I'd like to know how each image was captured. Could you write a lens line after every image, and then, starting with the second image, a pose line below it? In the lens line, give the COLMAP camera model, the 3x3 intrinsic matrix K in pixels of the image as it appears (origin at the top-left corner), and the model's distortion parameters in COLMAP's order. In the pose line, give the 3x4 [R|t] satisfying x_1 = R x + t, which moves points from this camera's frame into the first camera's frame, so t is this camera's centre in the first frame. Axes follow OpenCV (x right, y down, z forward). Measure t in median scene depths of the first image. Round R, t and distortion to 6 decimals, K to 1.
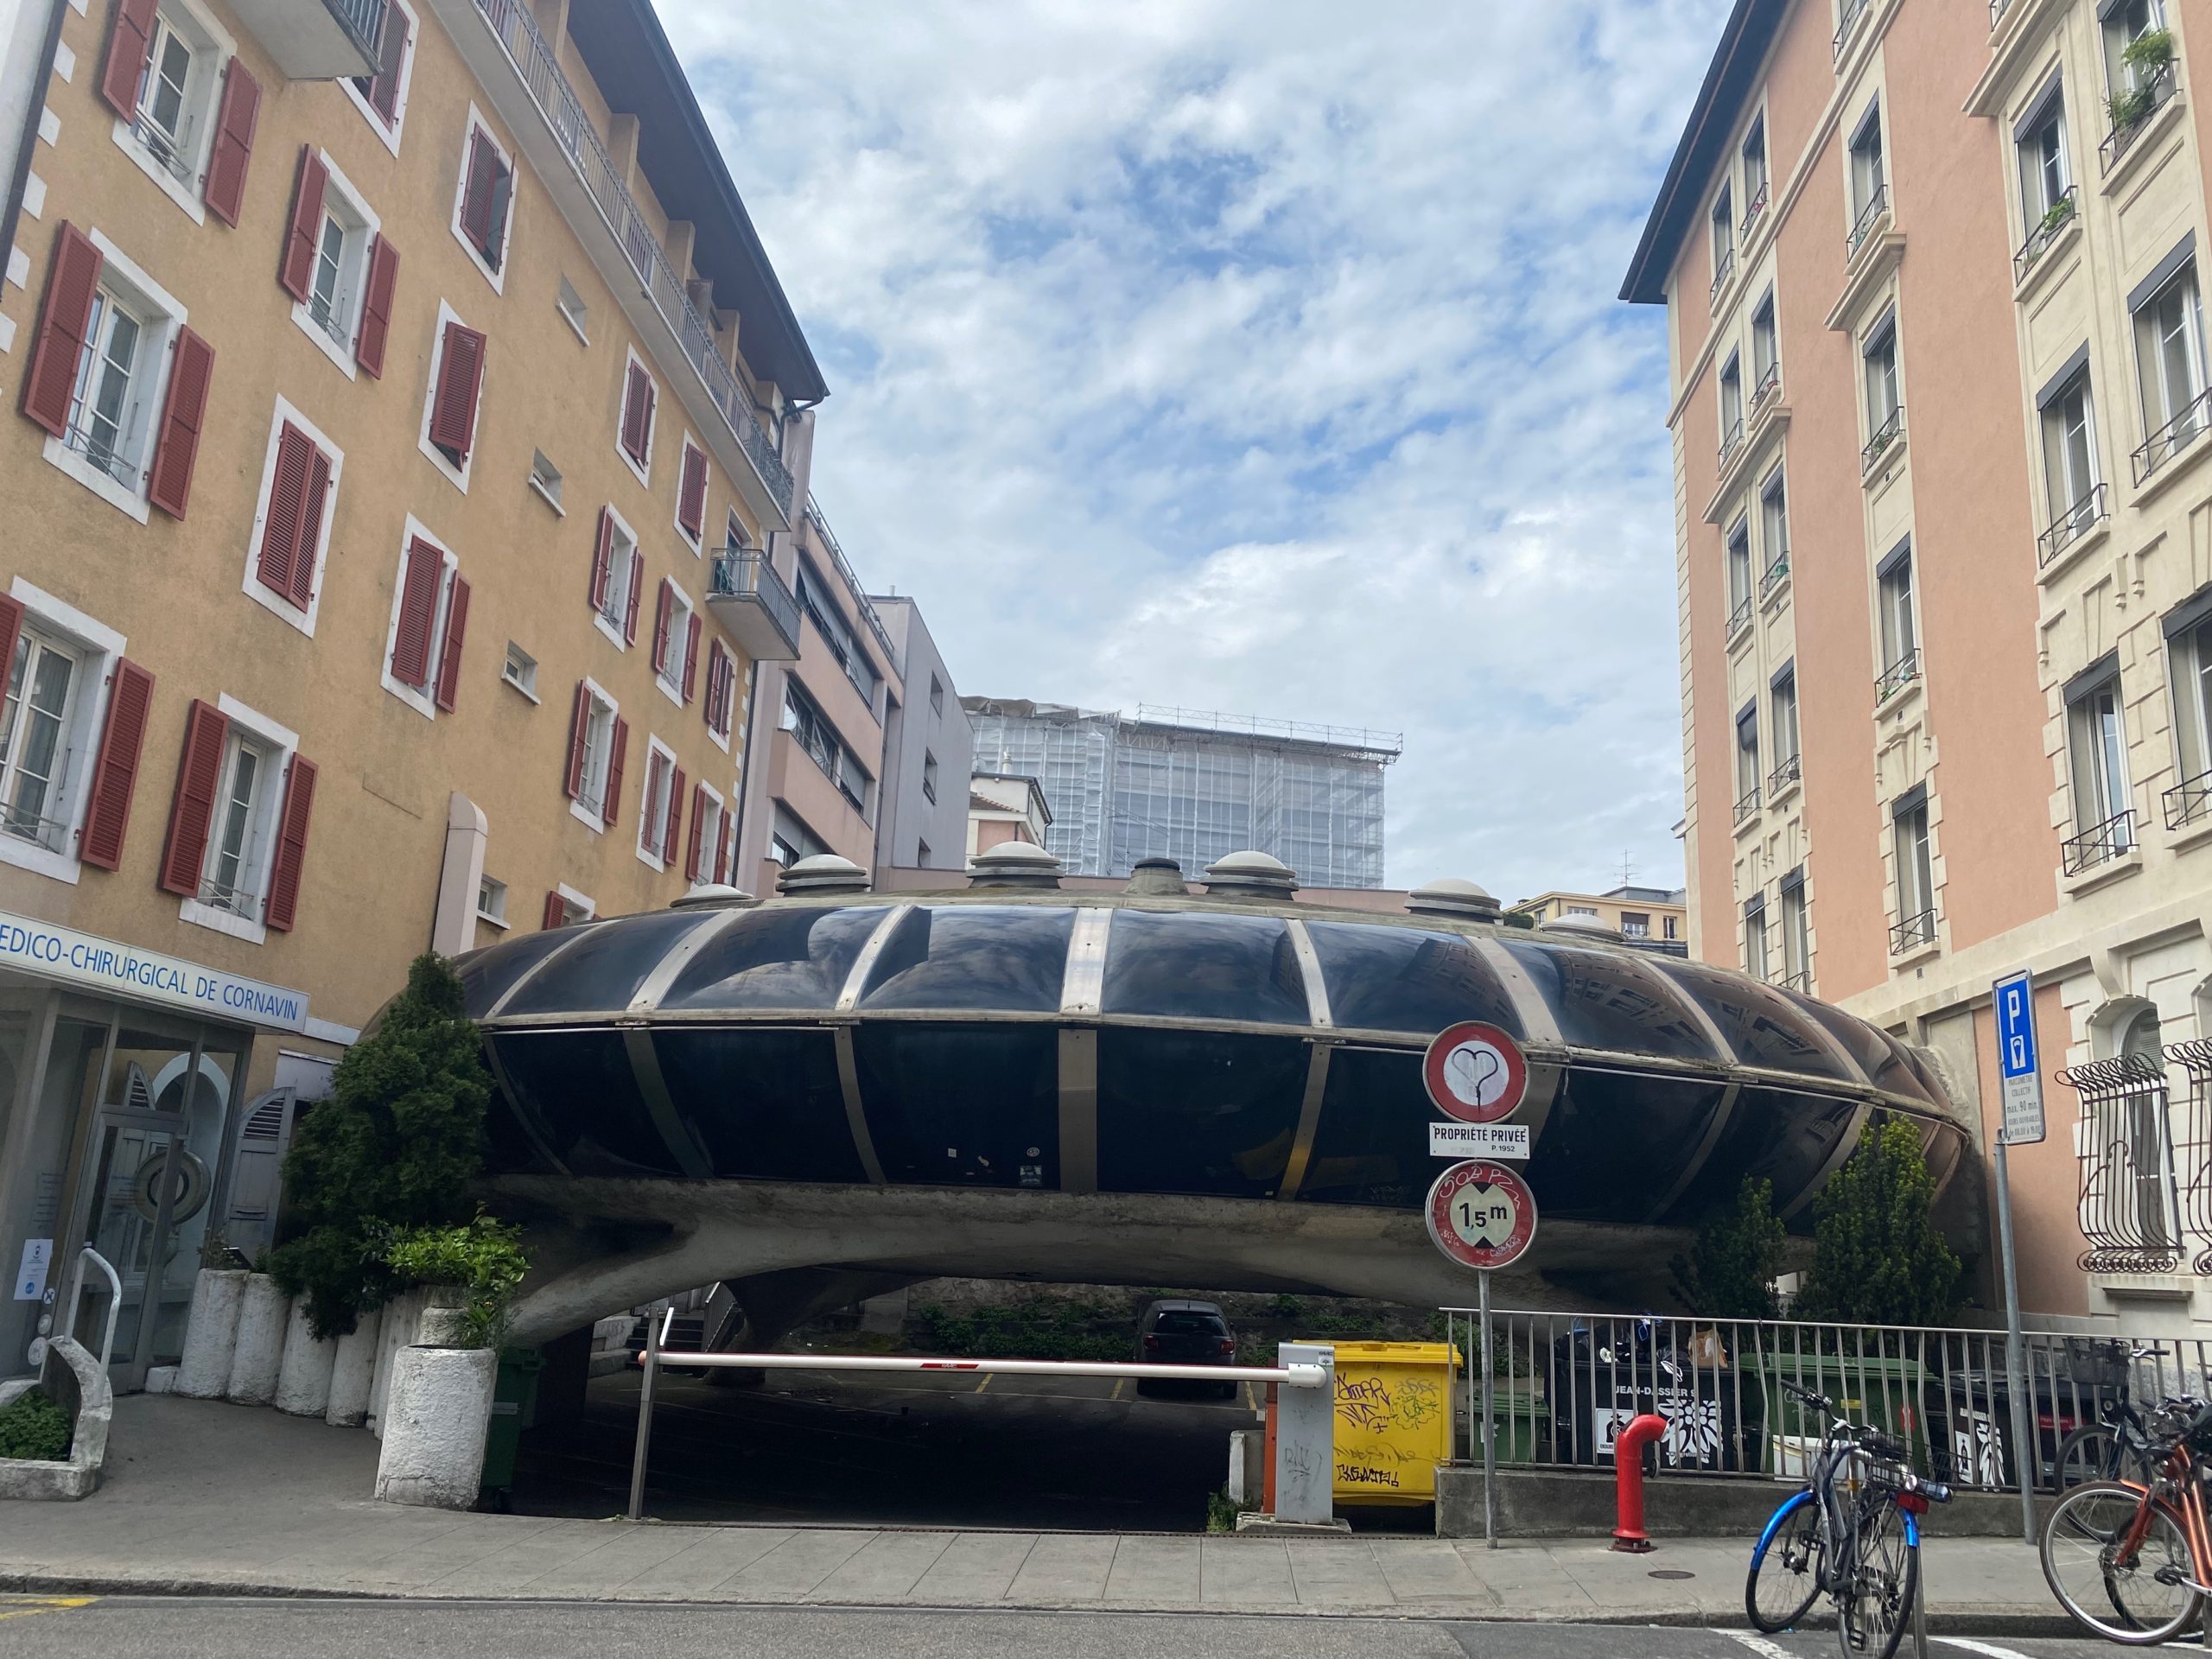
lens RADIAL K [[1723.2, 0, 1106.0], [0, 1723.2, 829.5], [0, 0, 1]] dist [0.011240, -0.000668]
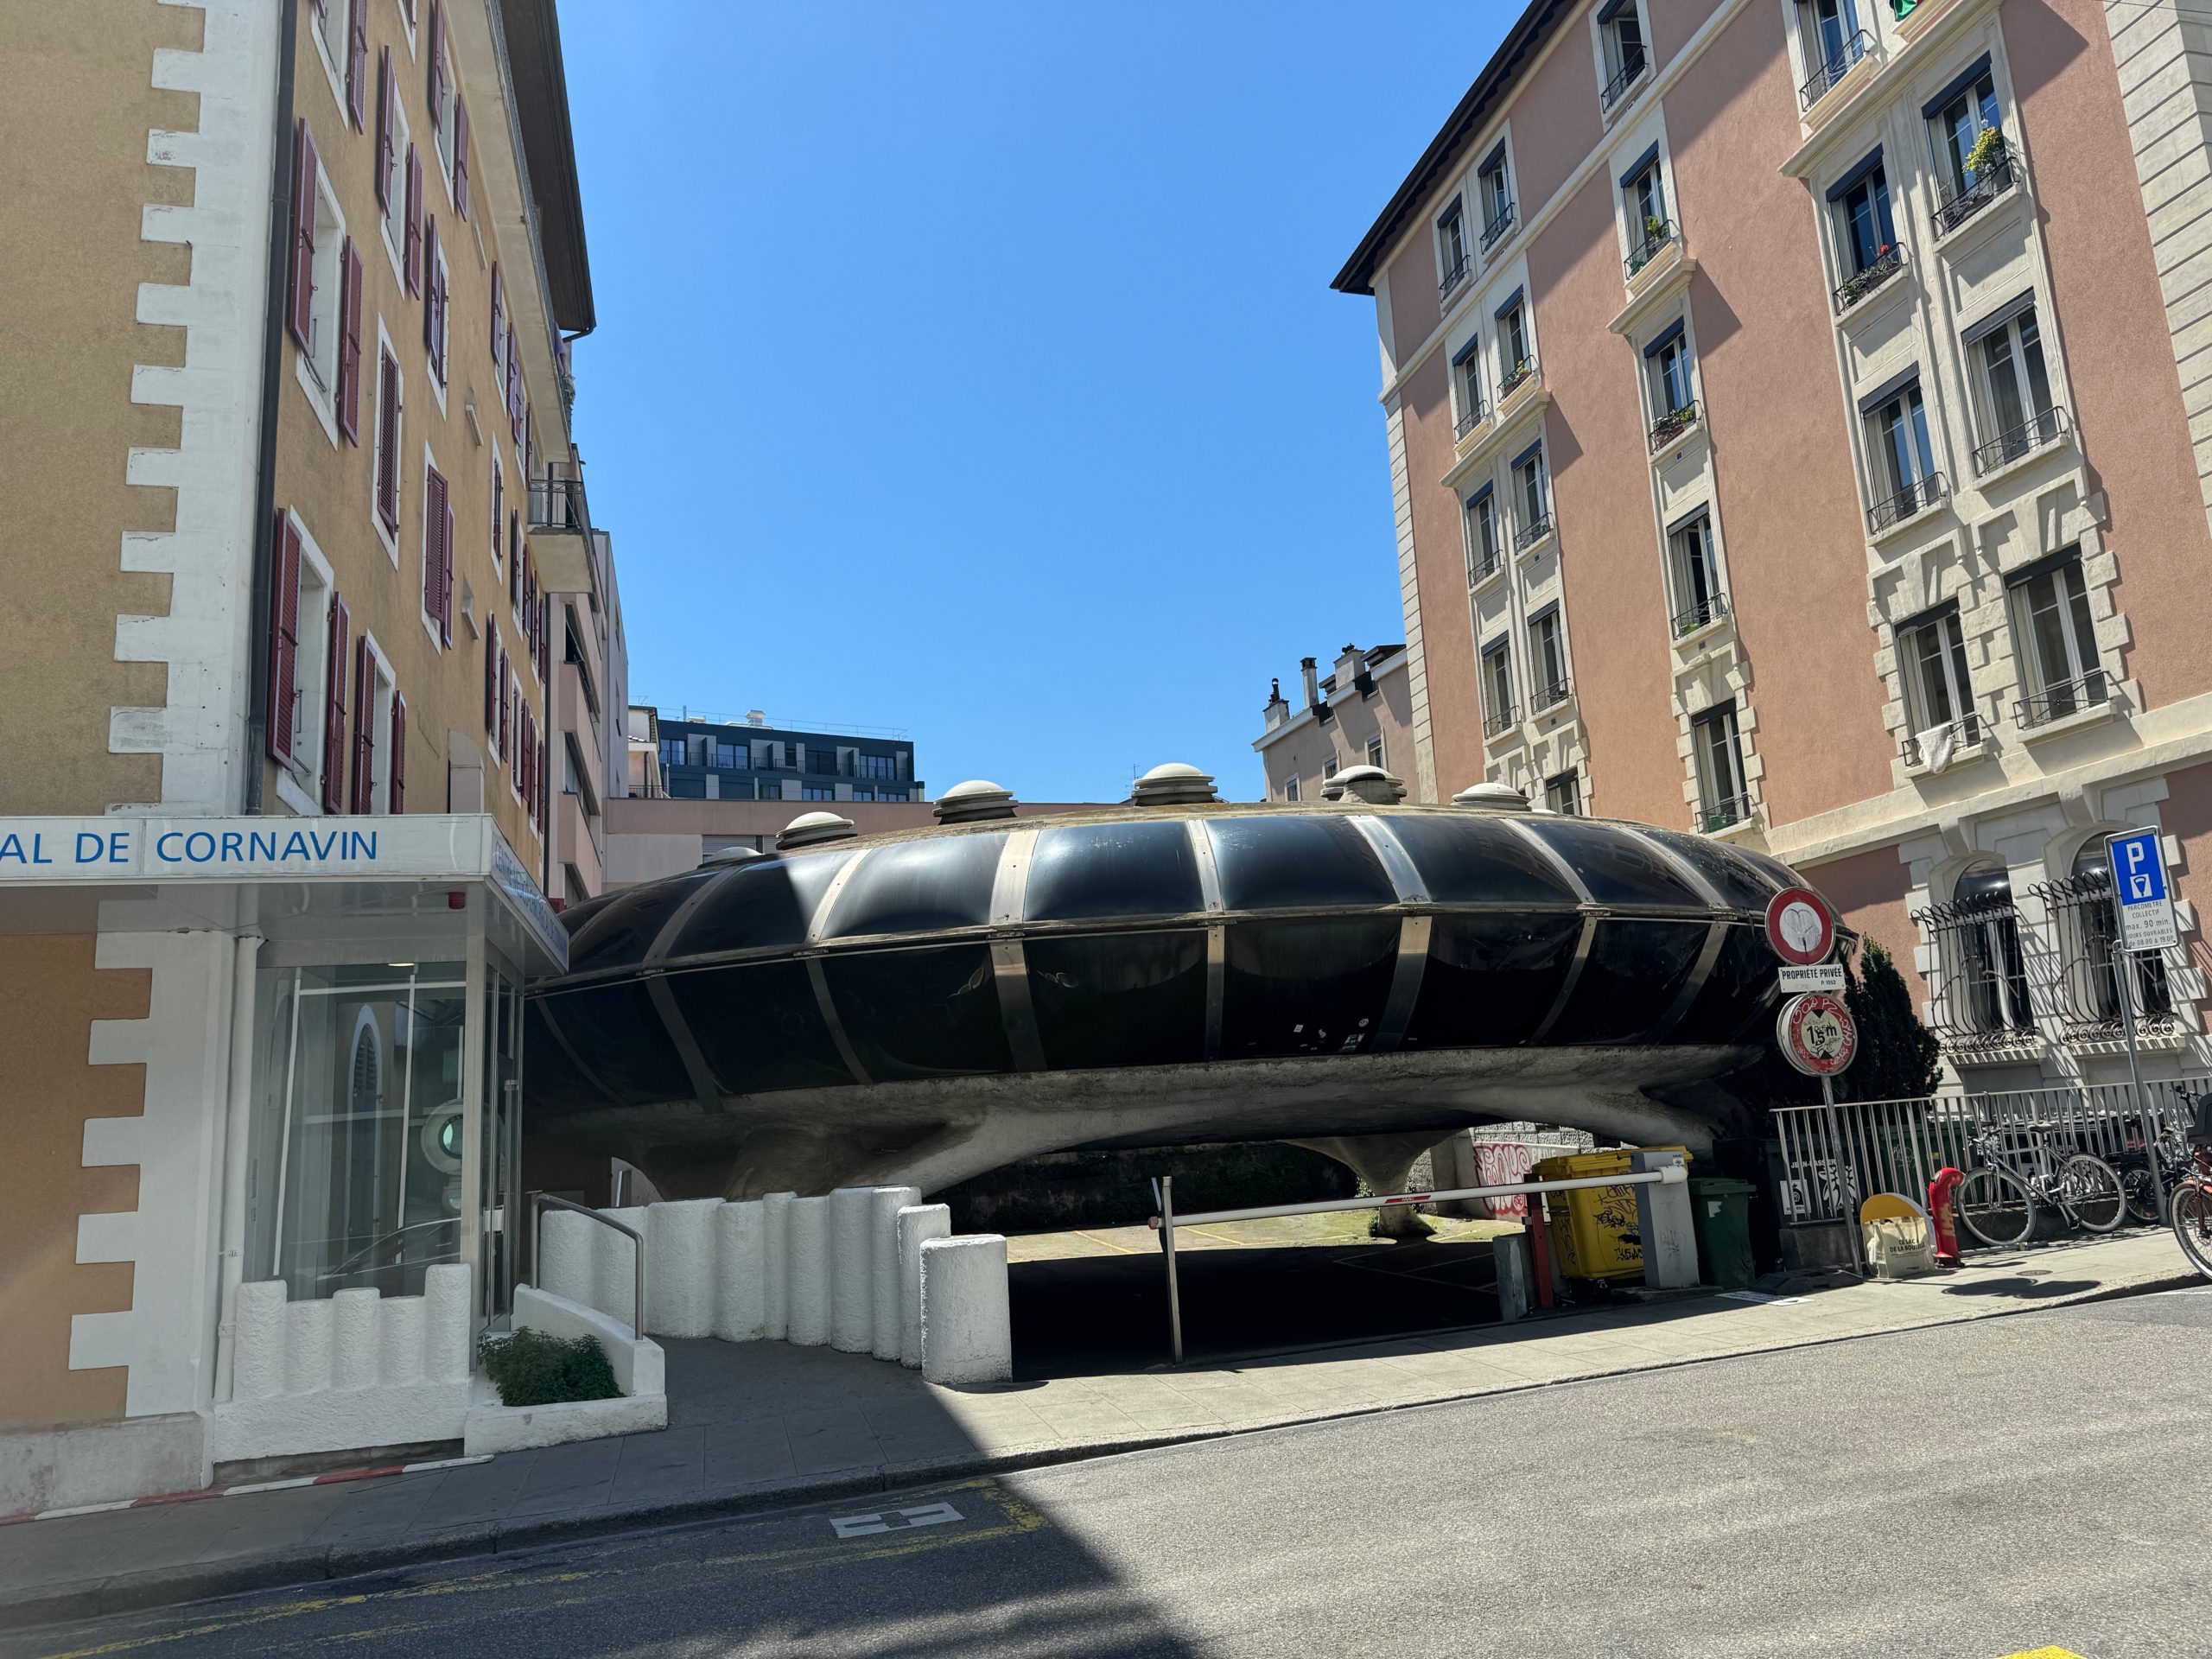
lens RADIAL K [[1597.2, 0, 1106.0], [0, 1597.2, 829.5], [0, 0, 1]] dist [-0.001692, -0.000379]
pose [[0.948164, -0.038891, 0.315393, -0.480032], [0.022944, 0.998271, 0.054122, -0.006576], [-0.316952, -0.044080, 0.947417, 0.023324]]
